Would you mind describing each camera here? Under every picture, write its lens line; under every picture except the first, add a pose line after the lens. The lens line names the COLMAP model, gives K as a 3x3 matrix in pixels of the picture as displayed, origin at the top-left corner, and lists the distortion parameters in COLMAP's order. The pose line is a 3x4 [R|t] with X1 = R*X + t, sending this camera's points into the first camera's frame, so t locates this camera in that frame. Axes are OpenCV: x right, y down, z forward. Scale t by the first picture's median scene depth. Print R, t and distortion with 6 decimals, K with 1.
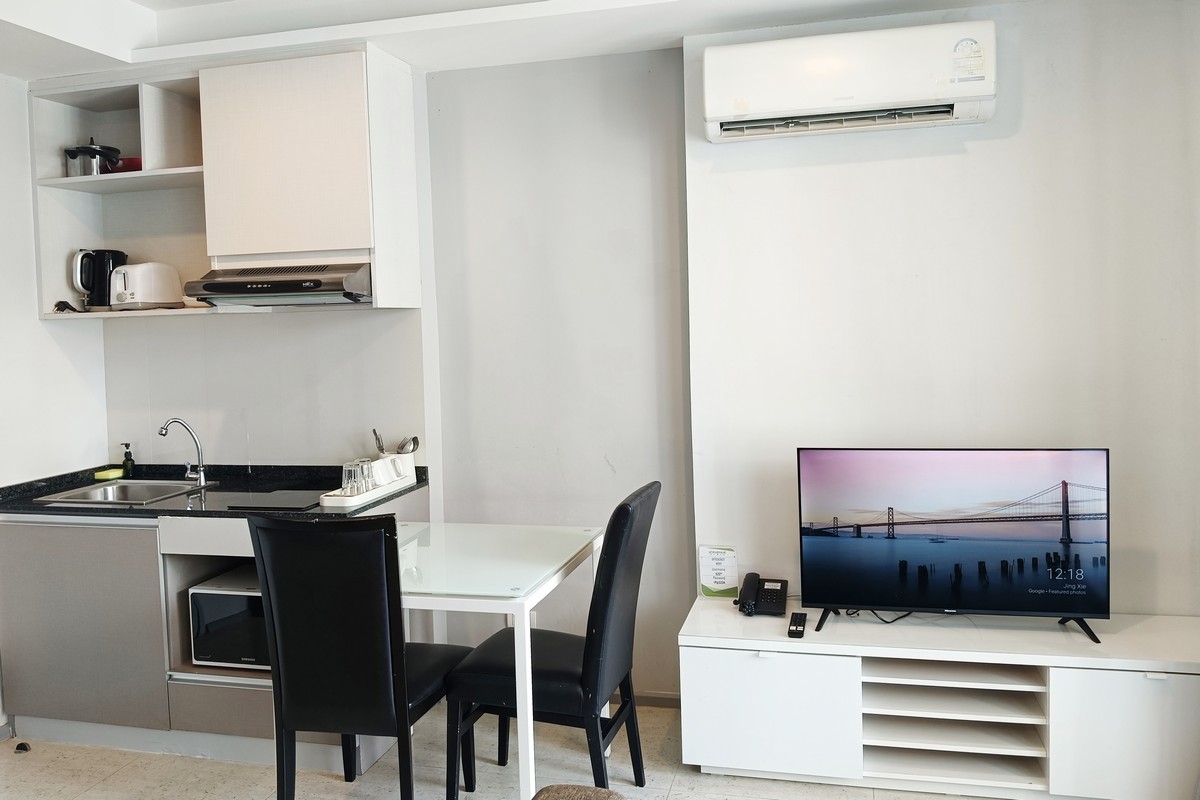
lens RADIAL K [[933.2, 0, 598.7], [0, 933.2, 358.8], [0, 0, 1]] dist [0.004677, -0.034132]
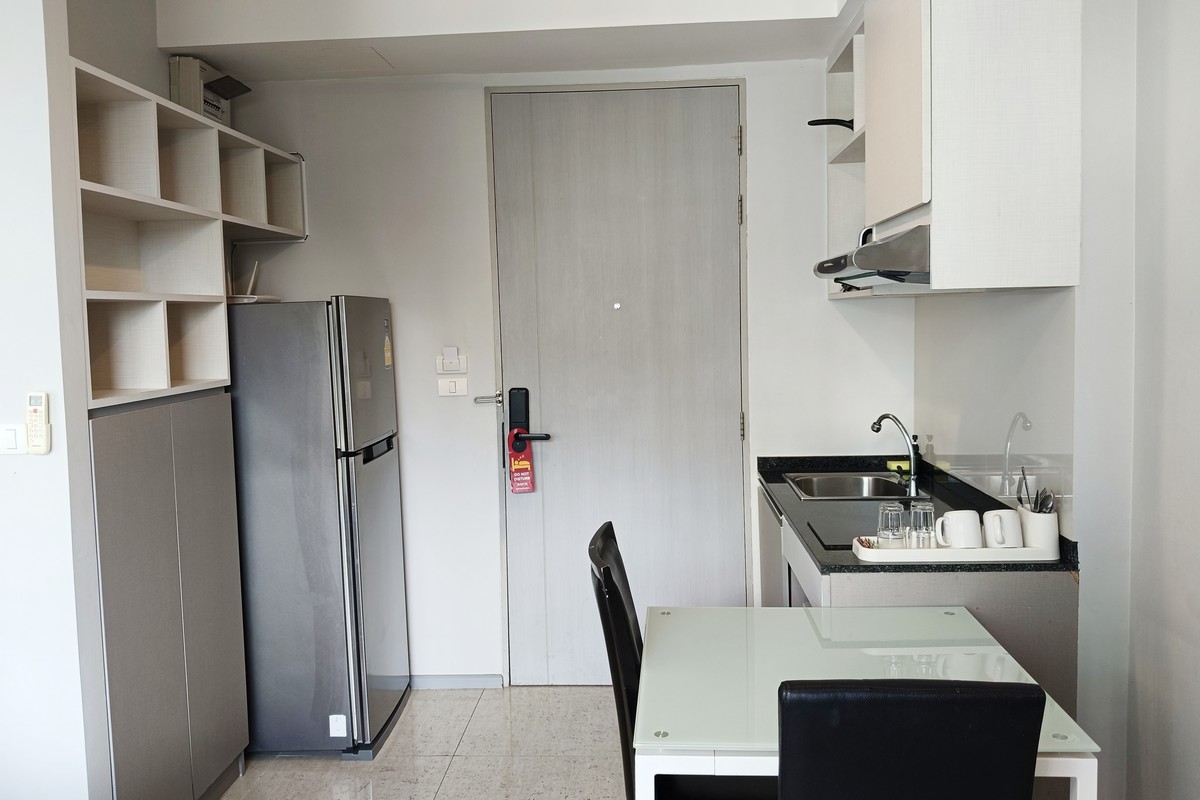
lens RADIAL K [[946.1, 0, 598.7], [0, 946.1, 382.8], [0, 0, 1]] dist [0.004764, 0.001897]
pose [[0.186034, 0.092921, -0.978140, 0.401659], [-0.023977, 0.995651, 0.090024, -0.042868], [0.982251, 0.006705, 0.187453, 0.627475]]
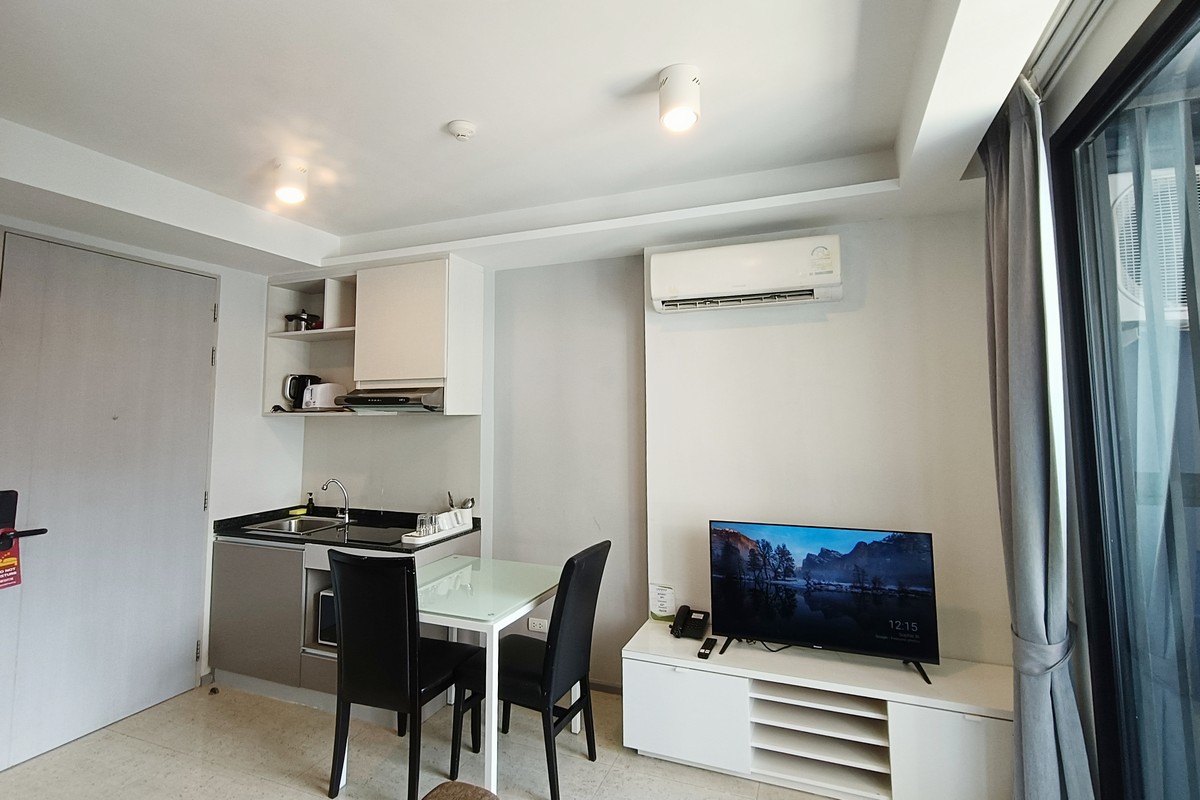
lens RADIAL K [[566.4, 0, 602.6], [0, 566.4, 363.8], [0, 0, 1]] dist [-0.000739, 0.000239]
pose [[0.991609, 0.012836, -0.128632, 0.149421], [-0.029117, 0.991665, -0.125509, -0.028227], [0.125949, 0.128201, 0.983718, 0.073941]]
